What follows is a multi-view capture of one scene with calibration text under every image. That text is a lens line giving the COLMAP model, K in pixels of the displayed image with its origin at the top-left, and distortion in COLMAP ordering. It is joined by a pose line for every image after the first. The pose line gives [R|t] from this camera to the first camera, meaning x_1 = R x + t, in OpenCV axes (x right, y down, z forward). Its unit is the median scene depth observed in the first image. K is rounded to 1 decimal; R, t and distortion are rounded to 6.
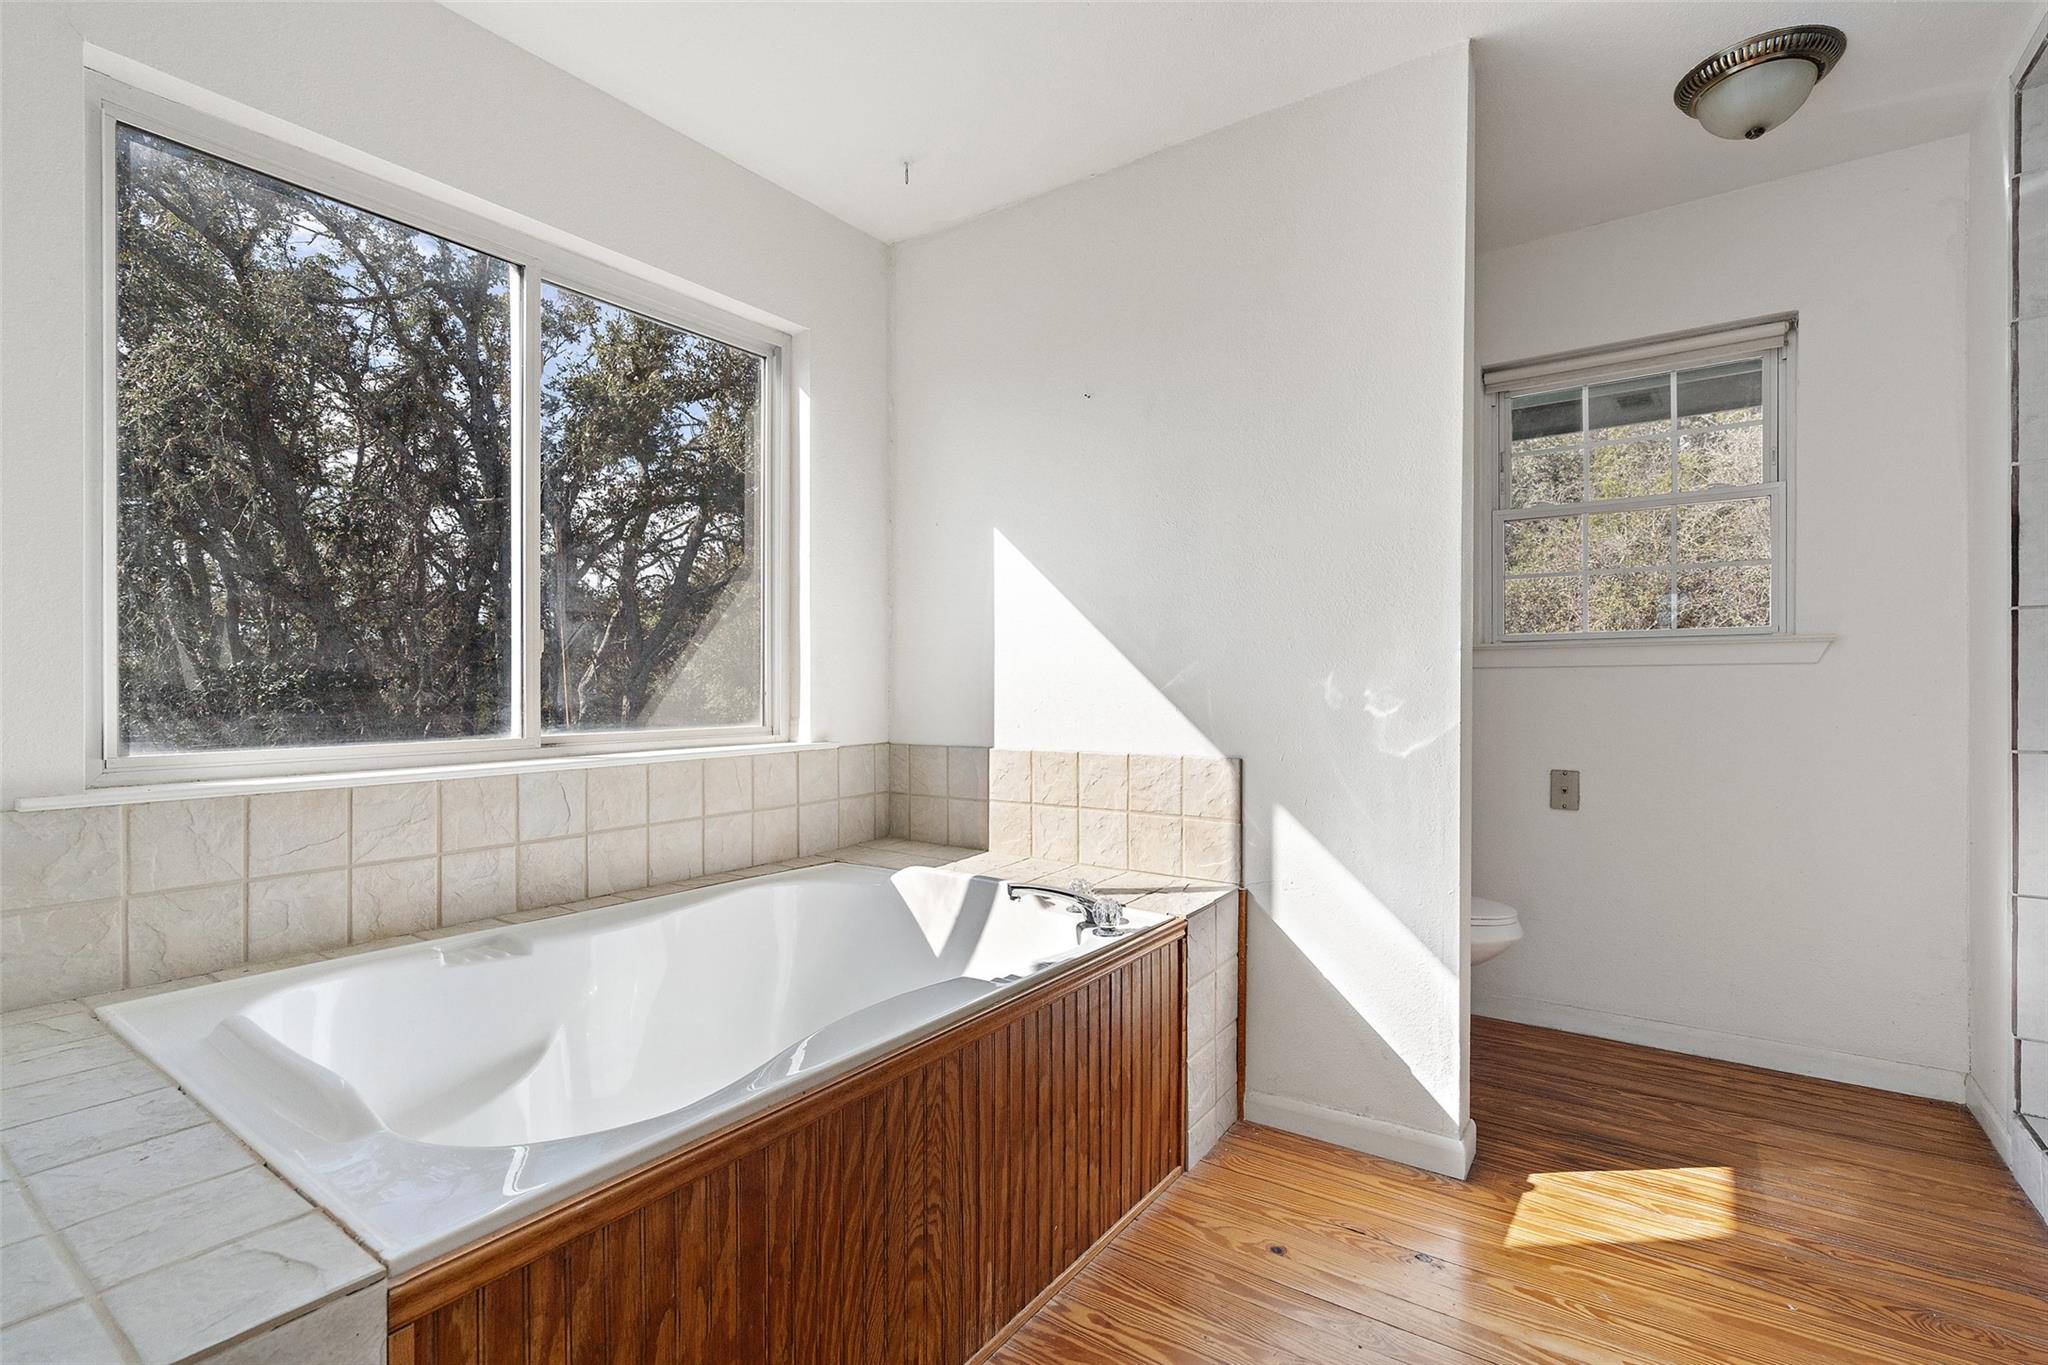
lens RADIAL K [[946.5, 0, 1021.0], [0, 946.5, 681.1], [0, 0, 1]] dist [-0.002563, 0.000724]
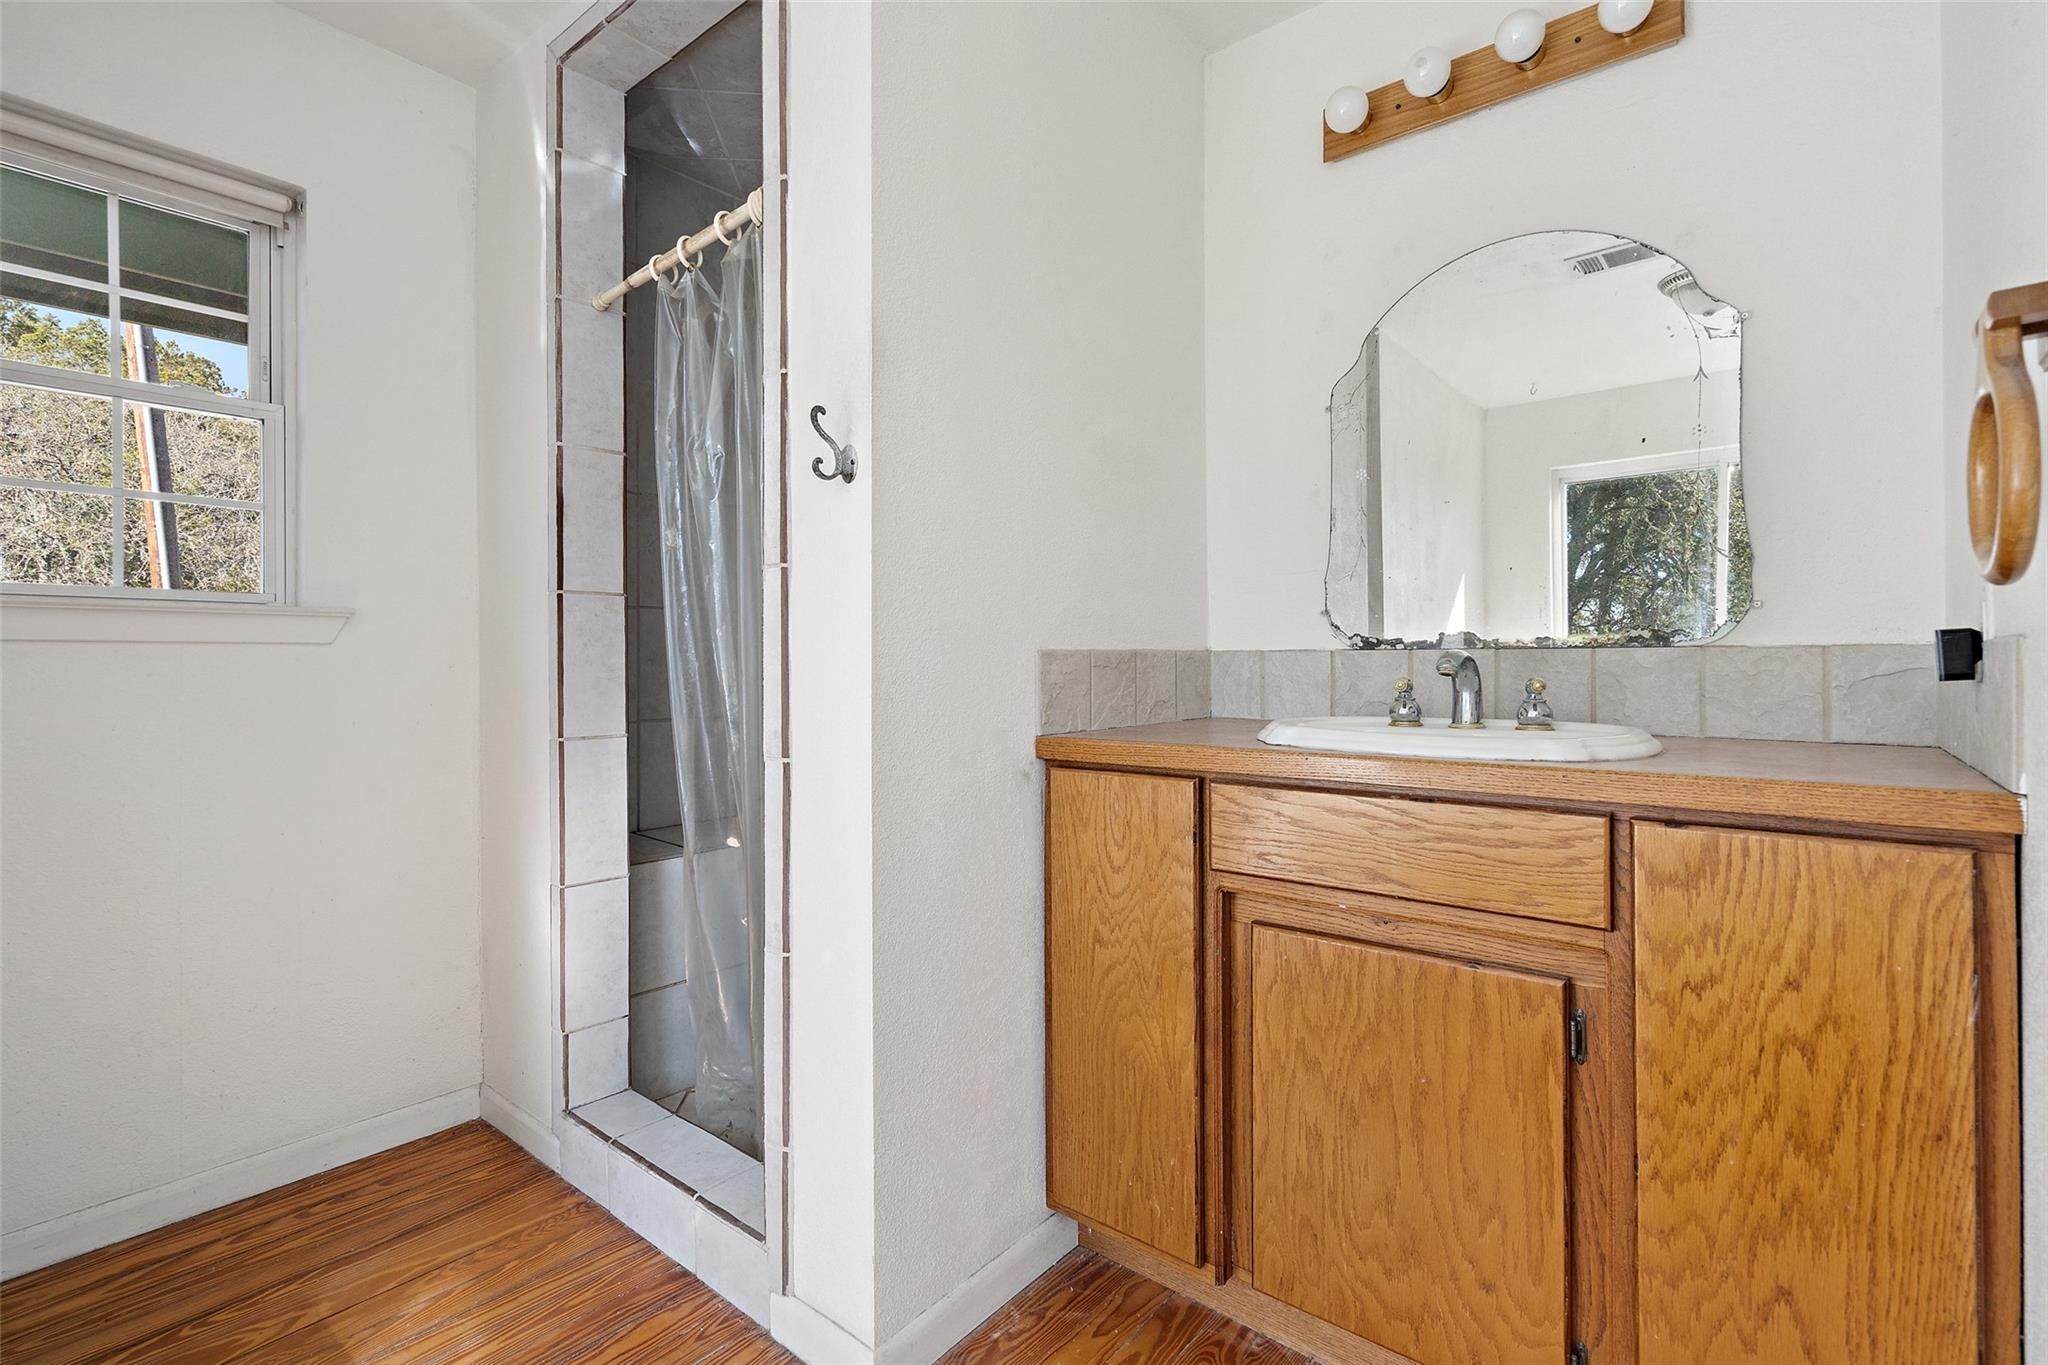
lens RADIAL K [[946.5, 0, 1020.6], [0, 946.5, 663.7], [0, 0, 1]] dist [-0.002563, 0.000724]
pose [[0.072350, 0.001334, 0.997378, 0.103972], [0.001370, 0.999998, -0.001437, -0.001243], [-0.997378, 0.001470, 0.072348, 0.410274]]
